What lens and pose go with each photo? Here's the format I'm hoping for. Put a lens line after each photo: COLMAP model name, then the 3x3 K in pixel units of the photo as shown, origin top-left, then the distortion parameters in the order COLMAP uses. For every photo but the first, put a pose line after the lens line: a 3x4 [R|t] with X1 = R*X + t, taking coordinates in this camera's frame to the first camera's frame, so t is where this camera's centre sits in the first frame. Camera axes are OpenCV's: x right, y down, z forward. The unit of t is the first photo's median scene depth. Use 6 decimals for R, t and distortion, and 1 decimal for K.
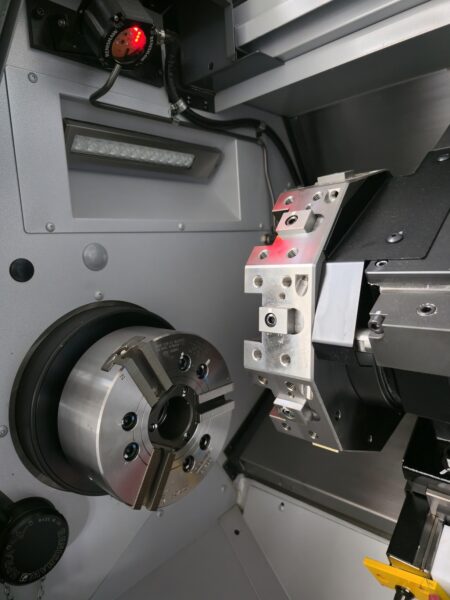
lens RADIAL K [[404.7, 0, 216.1], [0, 404.7, 299.0], [0, 0, 1]] dist [0.006389, -0.030588]
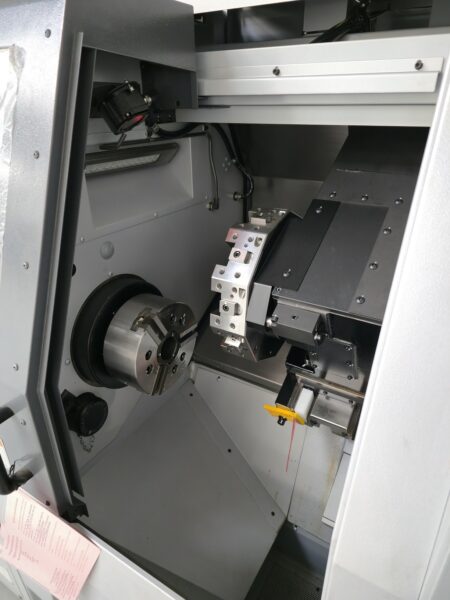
lens RADIAL K [[404.7, 0, 216.1], [0, 404.7, 299.0], [0, 0, 1]] dist [0.006389, -0.030588]
pose [[0.979692, -0.046584, 0.195023, -0.250304], [-0.019629, 0.945684, 0.324495, -0.536827], [-0.199547, -0.321734, 0.925564, -0.688302]]
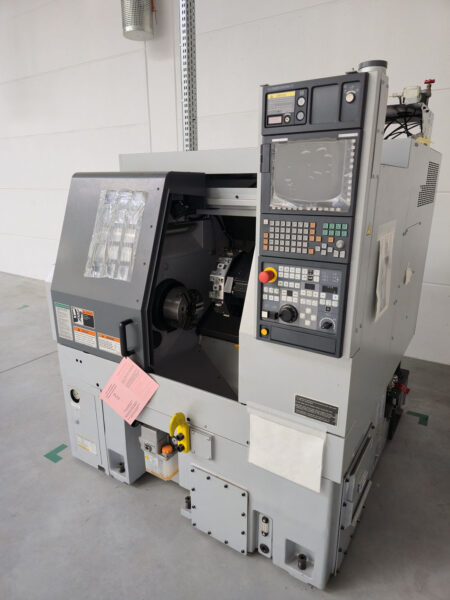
lens RADIAL K [[404.7, 0, 216.1], [0, 404.7, 299.0], [0, 0, 1]] dist [0.006389, -0.030588]
pose [[0.982598, 0.004743, 0.185685, -0.643203], [-0.033382, 0.987907, 0.151410, -0.463337], [-0.182722, -0.154974, 0.970874, -3.163542]]
